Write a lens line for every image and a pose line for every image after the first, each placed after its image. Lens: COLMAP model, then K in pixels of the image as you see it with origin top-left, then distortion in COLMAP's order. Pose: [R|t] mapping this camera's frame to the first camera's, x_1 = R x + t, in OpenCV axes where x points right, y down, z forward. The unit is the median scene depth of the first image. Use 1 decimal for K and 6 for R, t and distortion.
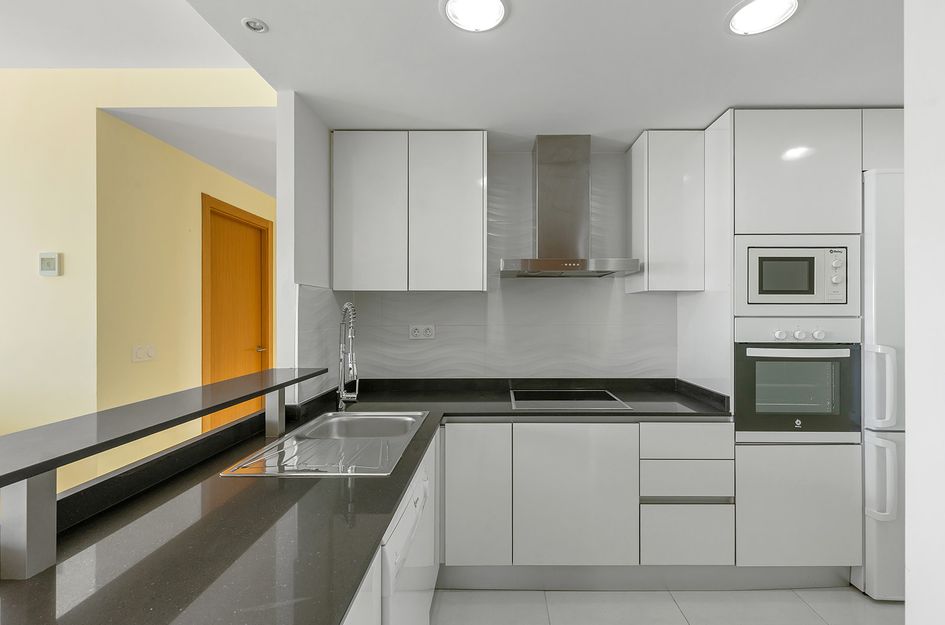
lens RADIAL K [[435.3, 0, 472.5], [0, 435.3, 312.5], [0, 0, 1]] dist [0.000592, 0.000185]
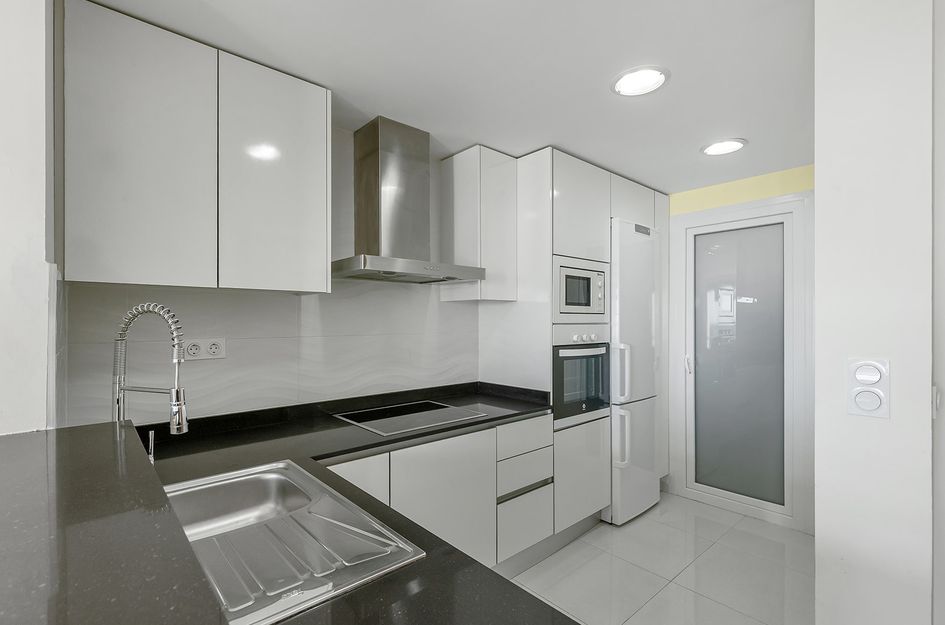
lens RADIAL K [[444.3, 0, 471.5], [0, 444.3, 321.6], [0, 0, 1]] dist [0.001243, 0.000202]
pose [[0.731423, -0.001817, 0.681922, -0.382104], [0.001136, 0.999998, 0.001446, 0.001828], [-0.681923, -0.000283, 0.731423, 0.269841]]
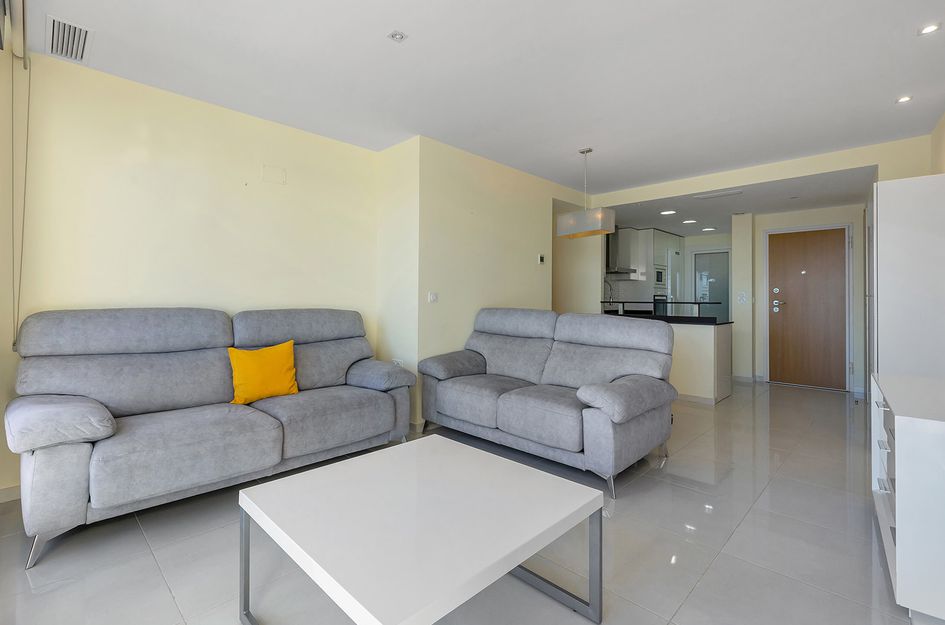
lens RADIAL K [[435.3, 0, 472.5], [0, 435.3, 312.5], [0, 0, 1]] dist [0.000592, 0.000185]
pose [[0.684635, -0.020390, 0.728601, -3.000678], [0.002538, 0.999669, 0.025591, 0.118636], [-0.728882, -0.015672, 0.684460, -0.355367]]
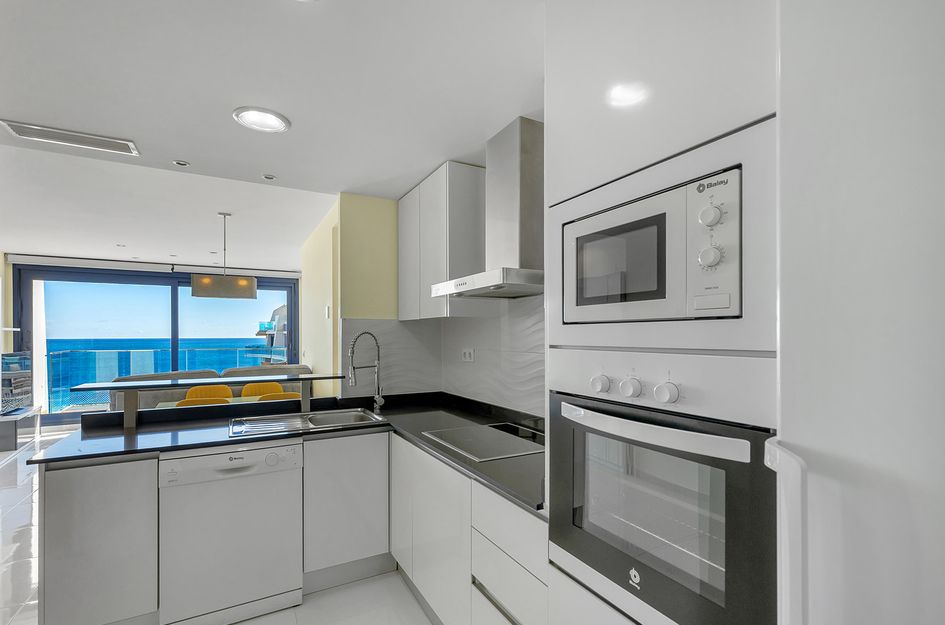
lens RADIAL K [[428.0, 0, 473.4], [0, 428.0, 334.5], [0, 0, 1]] dist [-0.000038, 0.000011]
pose [[0.501013, -0.003980, -0.865431, 1.054192], [0.000422, 0.999990, -0.004355, -0.004021], [0.865440, 0.001817, 0.501010, 0.618270]]
